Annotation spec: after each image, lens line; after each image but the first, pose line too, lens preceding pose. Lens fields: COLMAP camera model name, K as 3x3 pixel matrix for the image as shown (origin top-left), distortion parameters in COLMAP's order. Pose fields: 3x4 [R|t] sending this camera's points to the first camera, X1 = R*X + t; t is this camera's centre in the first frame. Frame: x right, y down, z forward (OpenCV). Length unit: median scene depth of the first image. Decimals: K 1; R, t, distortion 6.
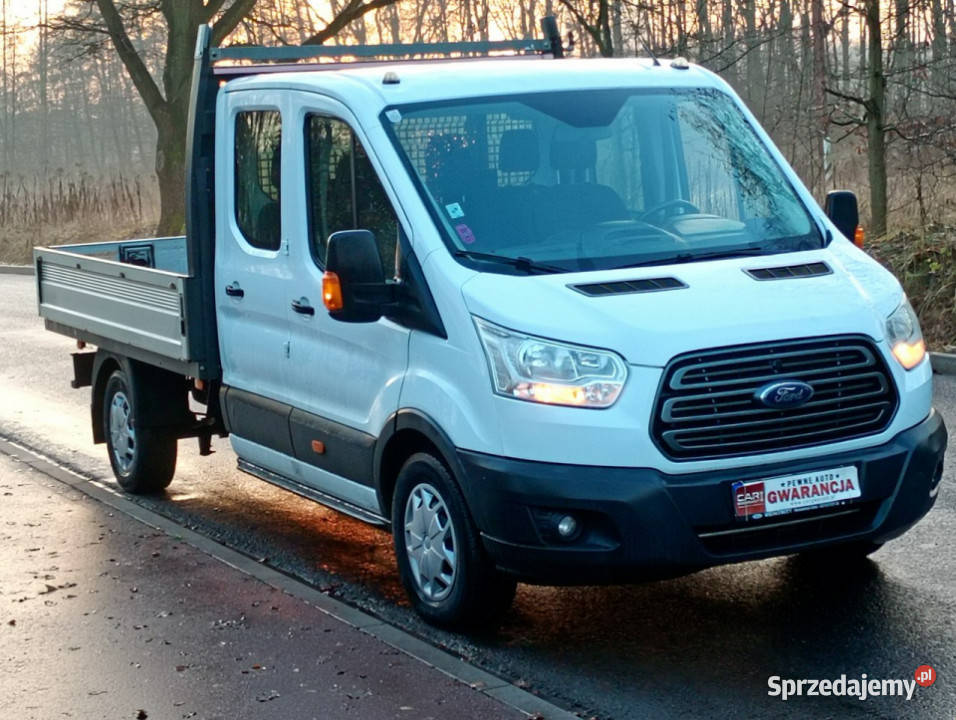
lens RADIAL K [[2054.9, 0, 478.0], [0, 2054.9, 360.0], [0, 0, 1]] dist [0.183228, 0.156119]
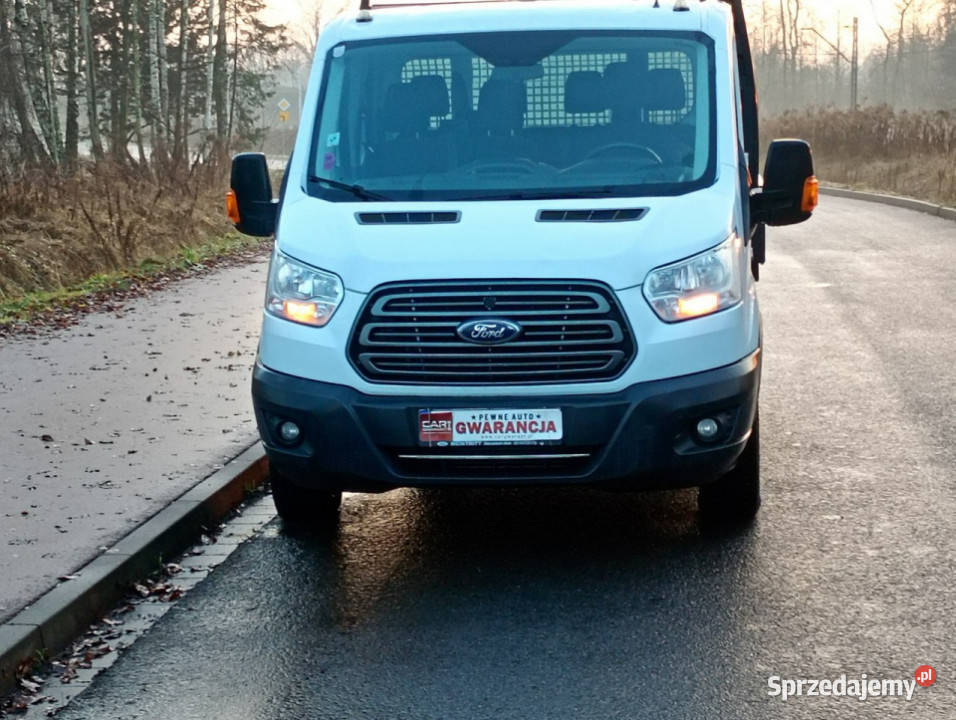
lens RADIAL K [[2054.9, 0, 478.0], [0, 2054.9, 360.0], [0, 0, 1]] dist [0.183228, 0.156119]
pose [[0.837802, 0.105297, -0.535724, 0.698035], [-0.085040, 0.994418, 0.062461, -0.032936], [0.539310, -0.006772, 0.842080, 0.130460]]
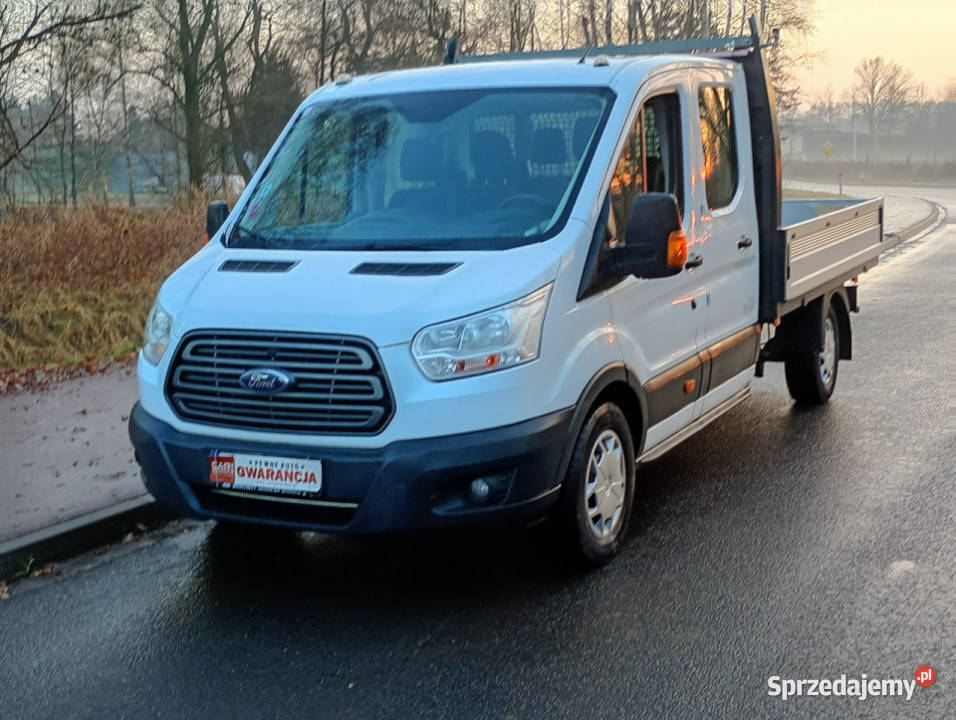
lens RADIAL K [[1337.0, 0, 478.0], [0, 1337.0, 360.0], [0, 0, 1]] dist [0.033879, -0.029775]
pose [[0.579473, 0.161568, -0.798816, 0.766815], [-0.093433, 0.986860, 0.131824, -0.096183], [0.809618, -0.001753, 0.586955, 0.682195]]
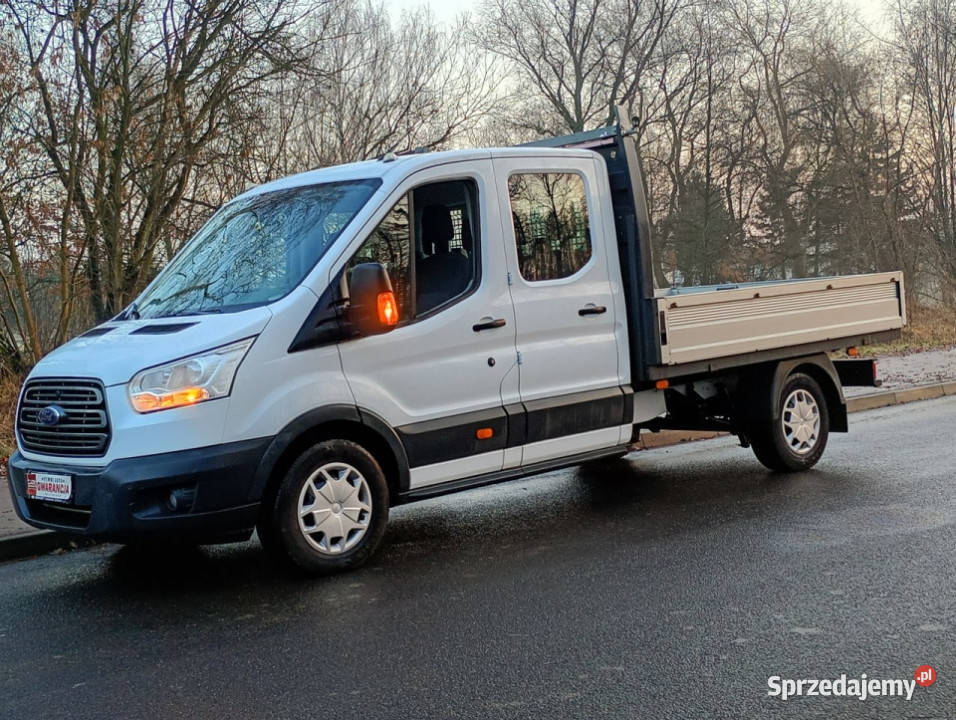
lens RADIAL K [[1337.0, 0, 478.0], [0, 1337.0, 360.0], [0, 0, 1]] dist [0.033879, -0.029775]
pose [[0.254188, 0.083534, -0.963541, 1.094925], [-0.054950, 0.995901, 0.071844, -0.102132], [0.965593, 0.034684, 0.257736, 1.045016]]
